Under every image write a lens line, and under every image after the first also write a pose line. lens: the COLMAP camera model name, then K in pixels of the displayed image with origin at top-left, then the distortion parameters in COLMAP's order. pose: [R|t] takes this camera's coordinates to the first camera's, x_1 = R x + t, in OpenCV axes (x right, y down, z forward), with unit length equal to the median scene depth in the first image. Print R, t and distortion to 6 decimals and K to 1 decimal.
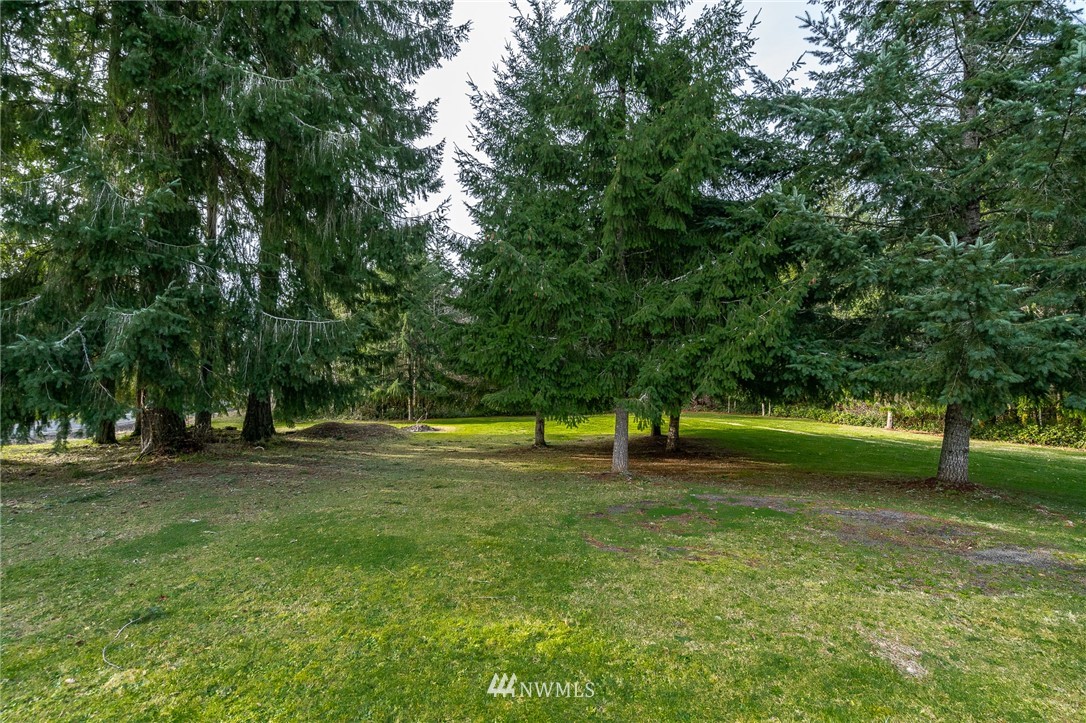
lens RADIAL K [[515.2, 0, 543.0], [0, 515.2, 361.5], [0, 0, 1]] dist [-0.000095, 0.000147]
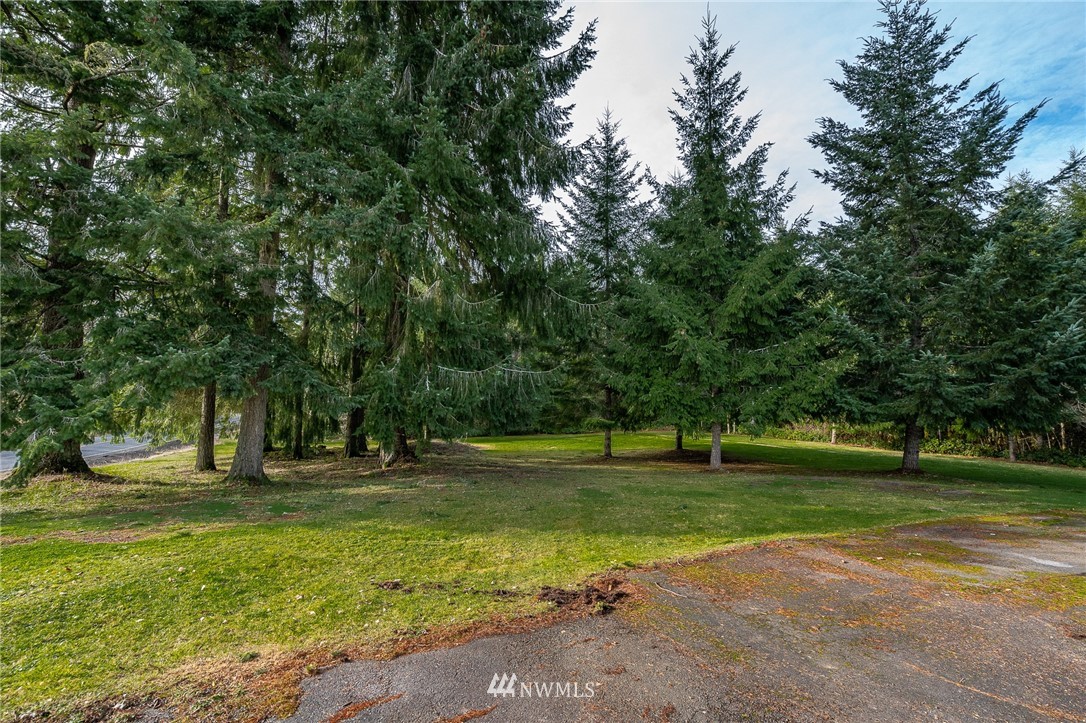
lens RADIAL K [[511.7, 0, 557.6], [0, 511.7, 349.8], [0, 0, 1]] dist [-0.001913, -0.000232]
pose [[0.989287, 0.017918, 0.144880, -0.634821], [-0.009138, 0.998093, -0.061047, -0.055724], [-0.145698, 0.059069, 0.987564, -0.545595]]
